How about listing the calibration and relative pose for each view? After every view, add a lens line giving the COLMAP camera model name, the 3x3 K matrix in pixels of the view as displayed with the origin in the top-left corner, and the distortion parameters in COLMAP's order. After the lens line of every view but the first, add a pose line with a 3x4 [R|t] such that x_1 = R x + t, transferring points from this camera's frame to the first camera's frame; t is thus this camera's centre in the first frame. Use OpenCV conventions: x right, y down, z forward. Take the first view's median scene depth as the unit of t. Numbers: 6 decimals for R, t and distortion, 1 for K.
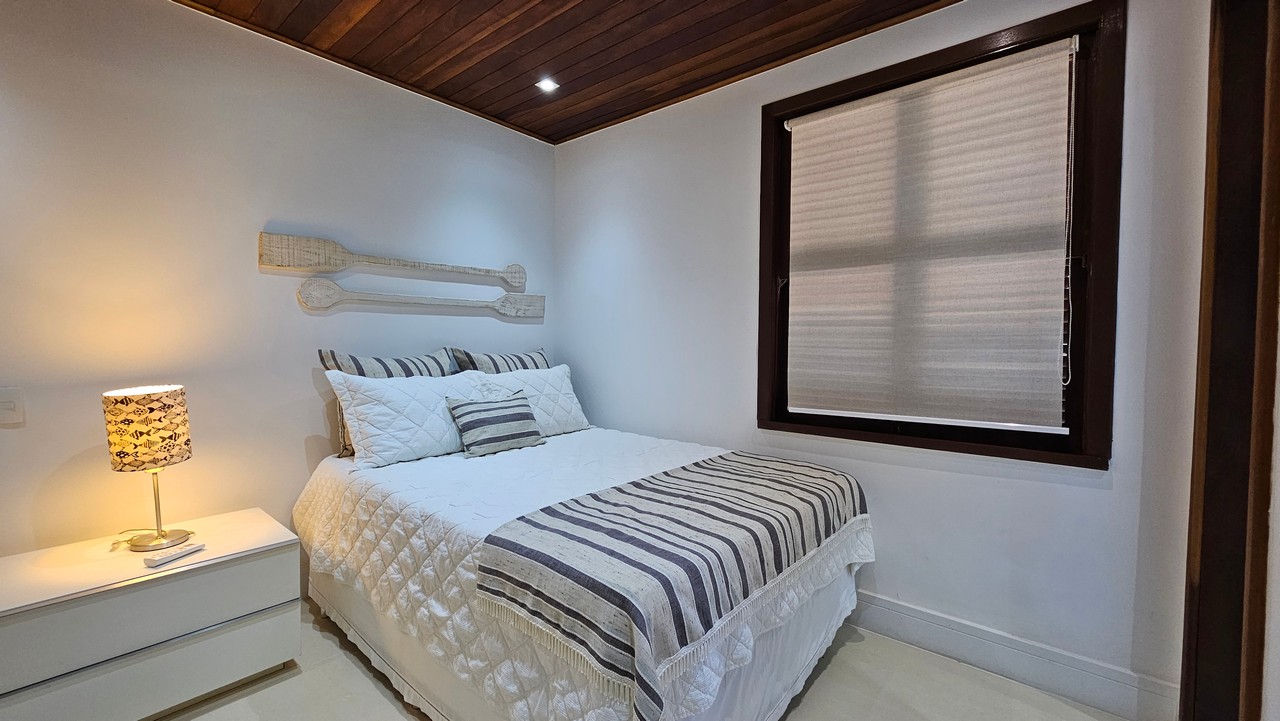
lens RADIAL K [[522.4, 0, 634.2], [0, 522.4, 350.7], [0, 0, 1]] dist [-0.000356, -0.000487]
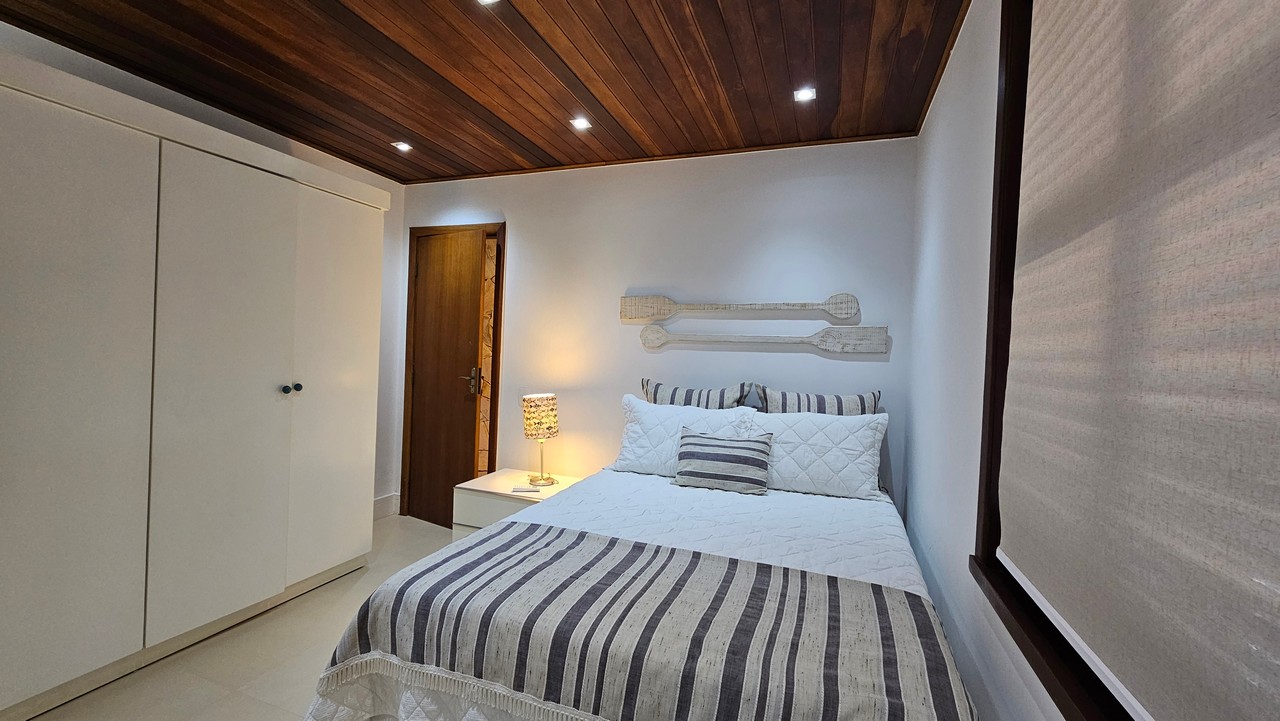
lens RADIAL K [[522.4, 0, 646.8], [0, 522.4, 352.8], [0, 0, 1]] dist [-0.000356, -0.000487]
pose [[0.342780, 0.003932, -0.939408, 0.643449], [-0.051385, 0.998573, -0.014570, -0.047031], [0.938009, 0.053265, 0.342492, 0.522861]]
